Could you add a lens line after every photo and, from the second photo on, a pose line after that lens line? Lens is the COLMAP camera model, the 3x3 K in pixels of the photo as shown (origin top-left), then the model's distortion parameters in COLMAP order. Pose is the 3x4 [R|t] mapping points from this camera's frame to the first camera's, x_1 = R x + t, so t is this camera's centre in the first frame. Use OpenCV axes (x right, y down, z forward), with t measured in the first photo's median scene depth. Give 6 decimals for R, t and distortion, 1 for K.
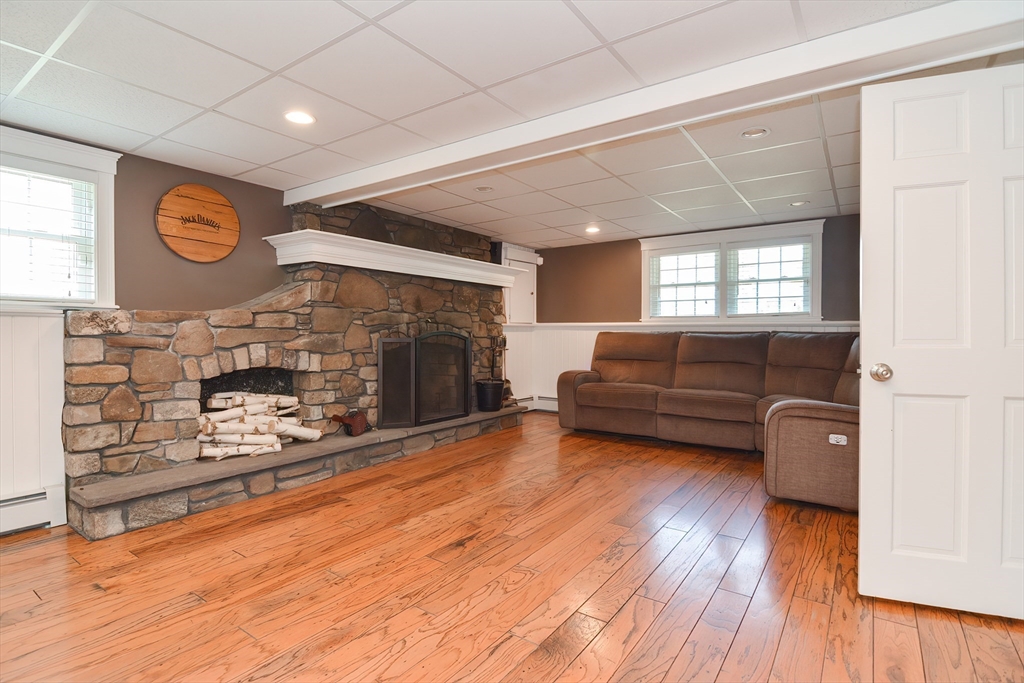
lens RADIAL K [[487.4, 0, 514.1], [0, 487.4, 353.1], [0, 0, 1]] dist [-0.000179, -0.000354]
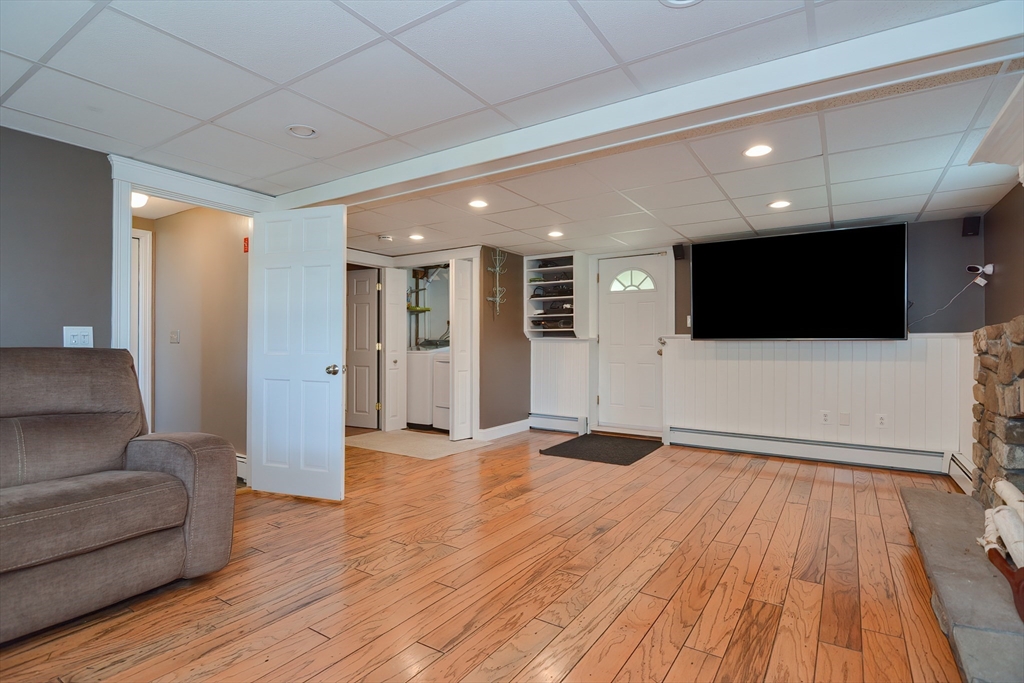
lens RADIAL K [[501.2, 0, 505.3], [0, 501.2, 338.5], [0, 0, 1]] dist [-0.005532, -0.002239]
pose [[-0.999835, -0.005106, -0.017415, 0.092151], [-0.005568, 0.999631, 0.026589, -0.063391], [0.017273, 0.026682, -0.999495, 1.433341]]
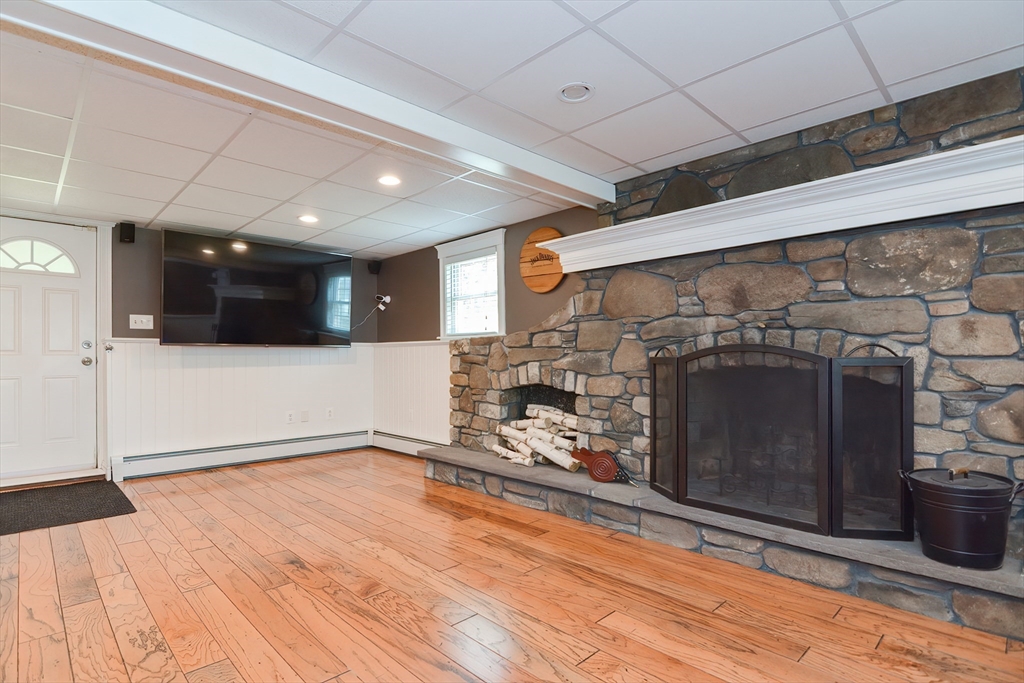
lens RADIAL K [[519.5, 0, 508.4], [0, 519.5, 358.1], [0, 0, 1]] dist [0.001490, -0.009891]
pose [[-0.192142, 0.001381, -0.981366, 0.555582], [-0.034466, 0.999373, 0.008154, -0.032357], [0.980762, 0.035390, -0.191974, 1.063240]]
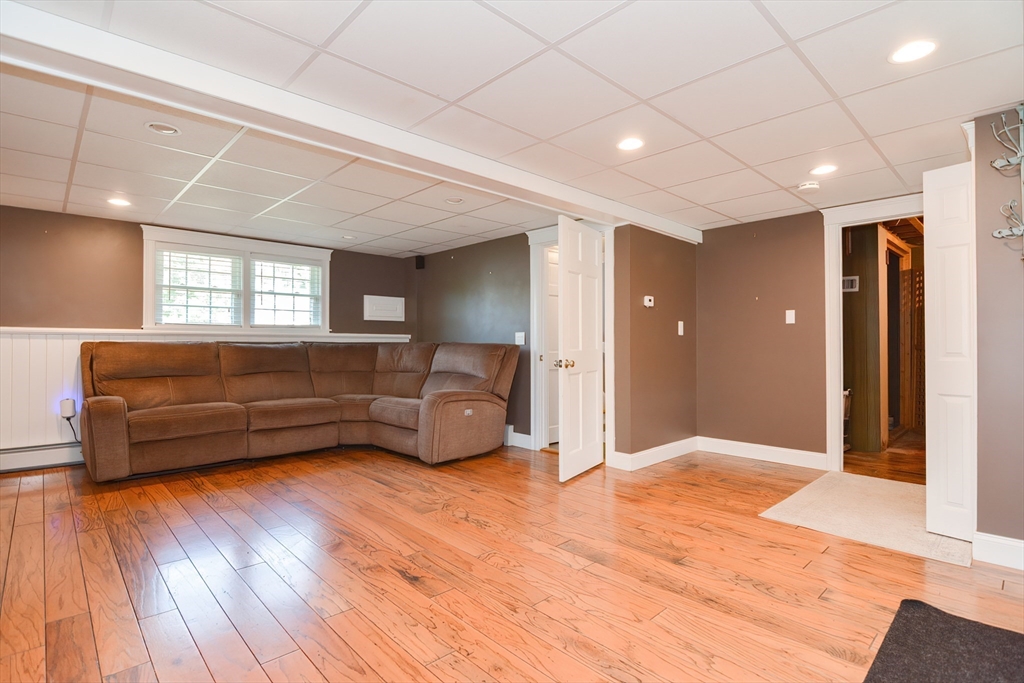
lens RADIAL K [[497.5, 0, 495.2], [0, 497.5, 359.9], [0, 0, 1]] dist [-0.006002, -0.001309]
pose [[0.224915, -0.034949, 0.973751, -0.628330], [0.040559, 0.998826, 0.026481, -0.019664], [-0.973534, 0.033538, 0.226069, 0.415289]]
